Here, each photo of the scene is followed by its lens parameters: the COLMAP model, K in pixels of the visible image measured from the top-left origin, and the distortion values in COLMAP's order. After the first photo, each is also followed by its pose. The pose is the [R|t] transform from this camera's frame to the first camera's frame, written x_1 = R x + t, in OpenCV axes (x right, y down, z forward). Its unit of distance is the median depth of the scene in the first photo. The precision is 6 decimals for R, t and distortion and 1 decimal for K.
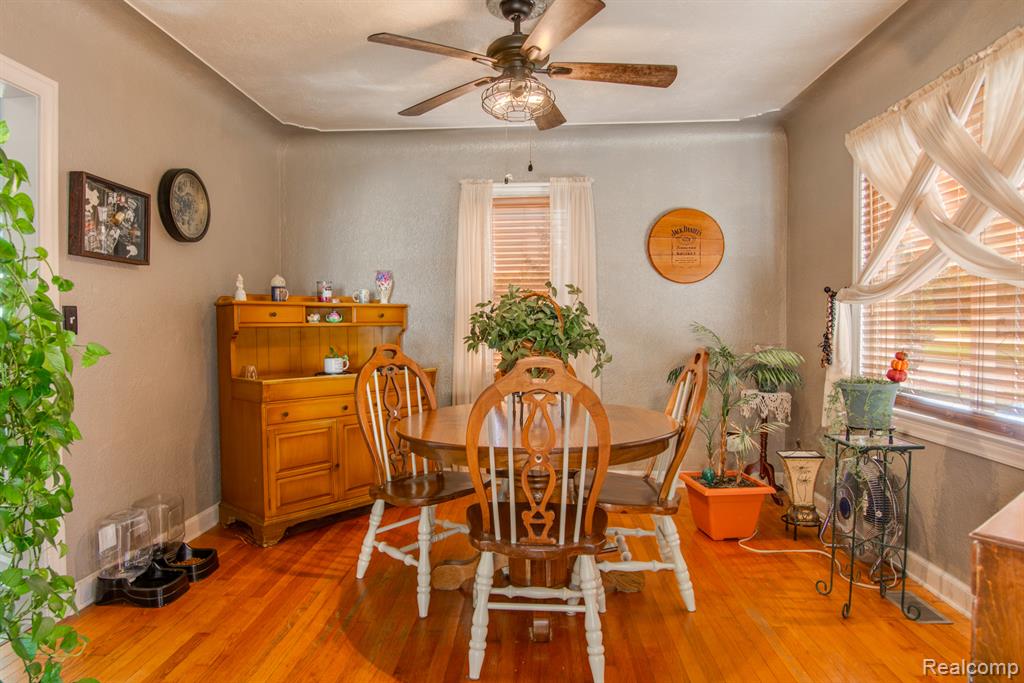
lens RADIAL K [[599.5, 0, 511.2], [0, 599.5, 339.9], [0, 0, 1]] dist [-0.020889, -0.002513]
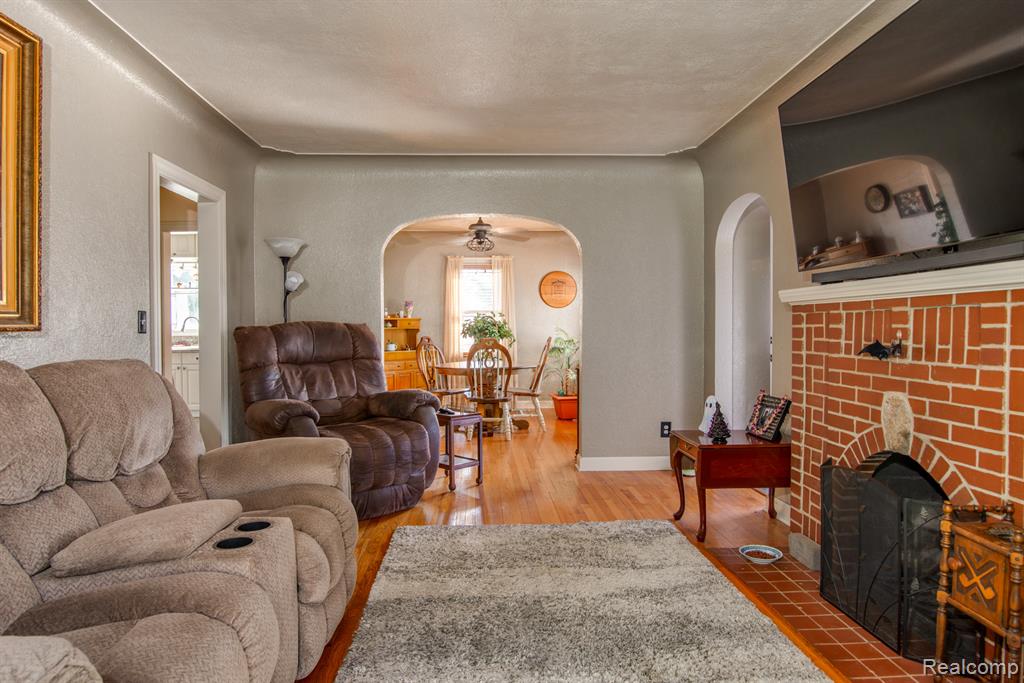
lens RADIAL K [[599.5, 0, 511.5], [0, 599.5, 339.6], [0, 0, 1]] dist [-0.020889, -0.002513]
pose [[0.994770, -0.002961, 0.102102, -0.109413], [0.003456, 0.999983, -0.004669, 0.033965], [-0.102087, 0.004997, 0.994763, -1.458395]]
